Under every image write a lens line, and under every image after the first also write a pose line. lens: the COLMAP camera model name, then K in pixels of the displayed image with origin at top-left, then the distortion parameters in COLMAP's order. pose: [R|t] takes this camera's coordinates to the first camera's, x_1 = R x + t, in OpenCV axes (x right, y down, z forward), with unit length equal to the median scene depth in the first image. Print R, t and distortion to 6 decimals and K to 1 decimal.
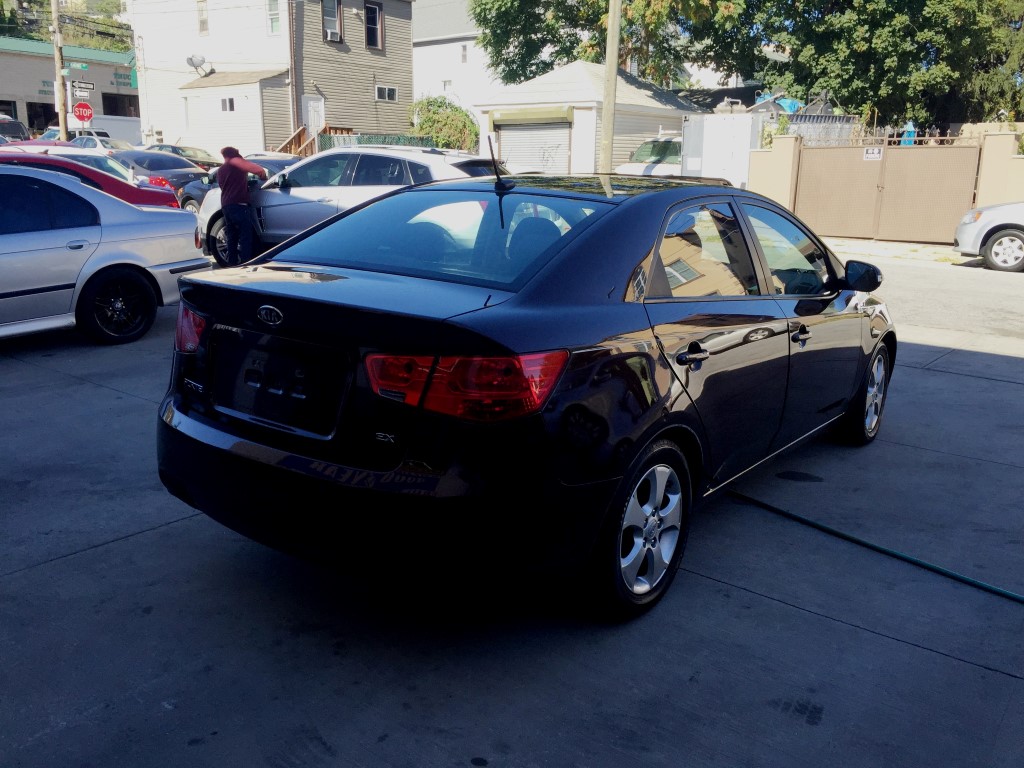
lens RADIAL K [[880.3, 0, 512.5], [0, 880.3, 391.8], [0, 0, 1]] dist [0.068424, -0.094160]
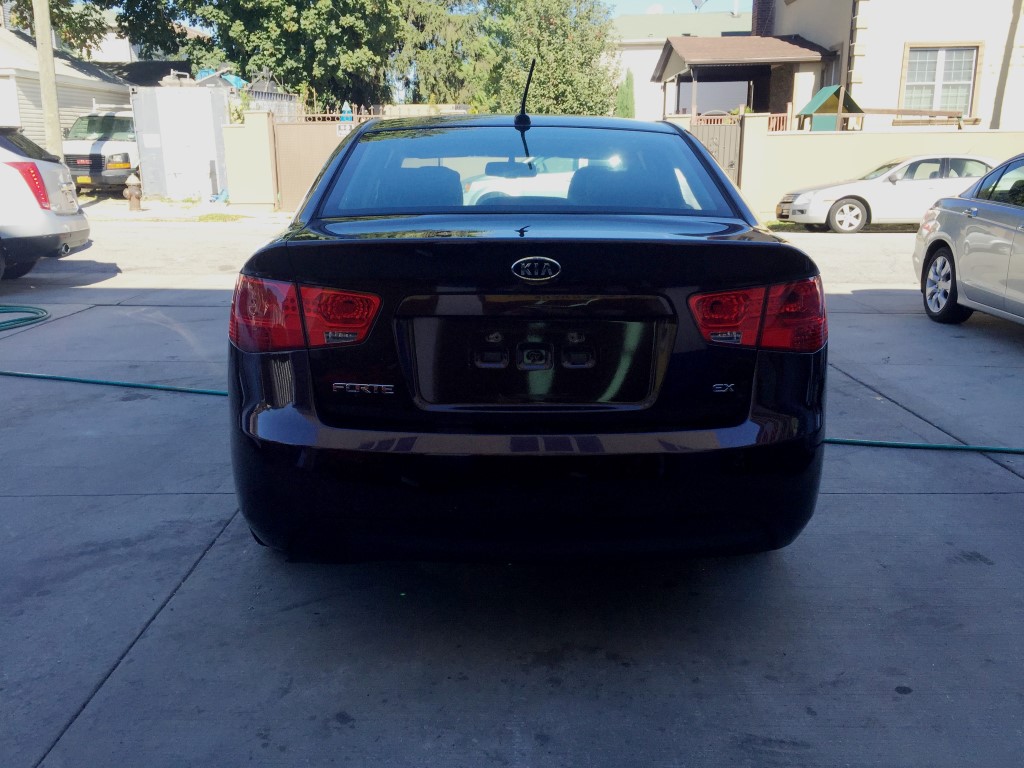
lens RADIAL K [[880.3, 0, 511.0], [0, 880.3, 387.3], [0, 0, 1]] dist [0.068424, -0.094160]
pose [[0.785796, -0.174093, 0.593478, -0.090110], [0.167513, 0.983608, 0.066738, -0.004624], [-0.595368, 0.046973, 0.802079, 0.046411]]
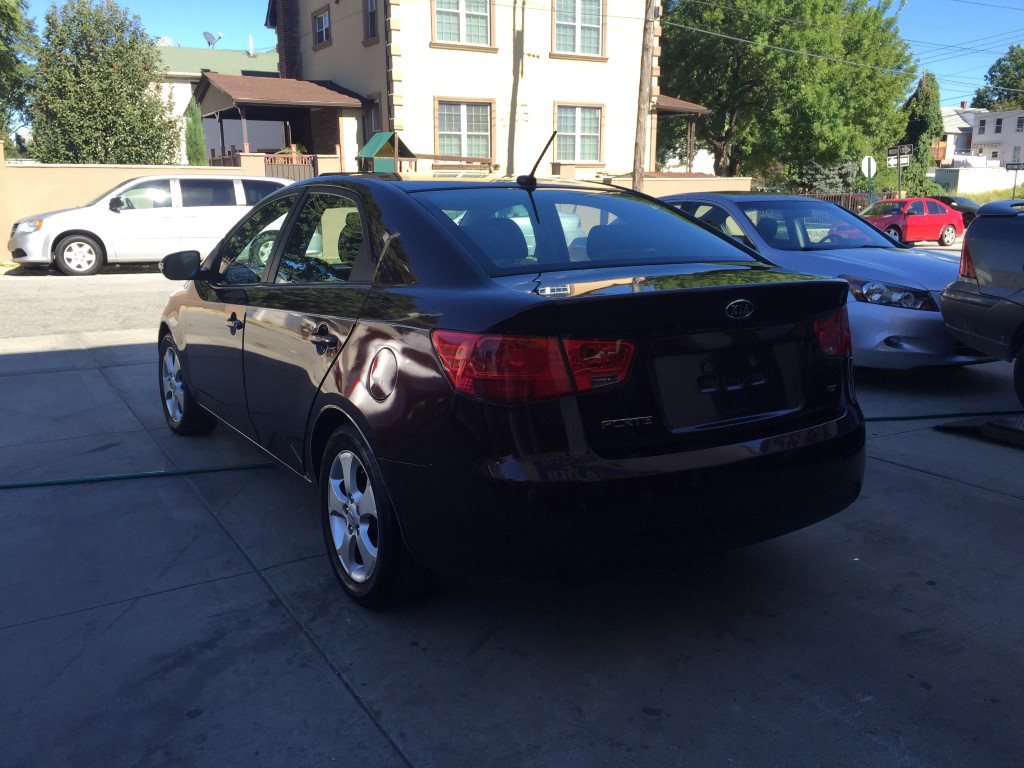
lens RADIAL K [[880.3, 0, 517.3], [0, 880.3, 386.5], [0, 0, 1]] dist [0.068424, -0.094160]
pose [[0.348011, -0.216995, 0.912032, -0.148506], [0.233774, 0.962198, 0.139728, -0.023166], [-0.907876, 0.164583, 0.385583, 0.100566]]
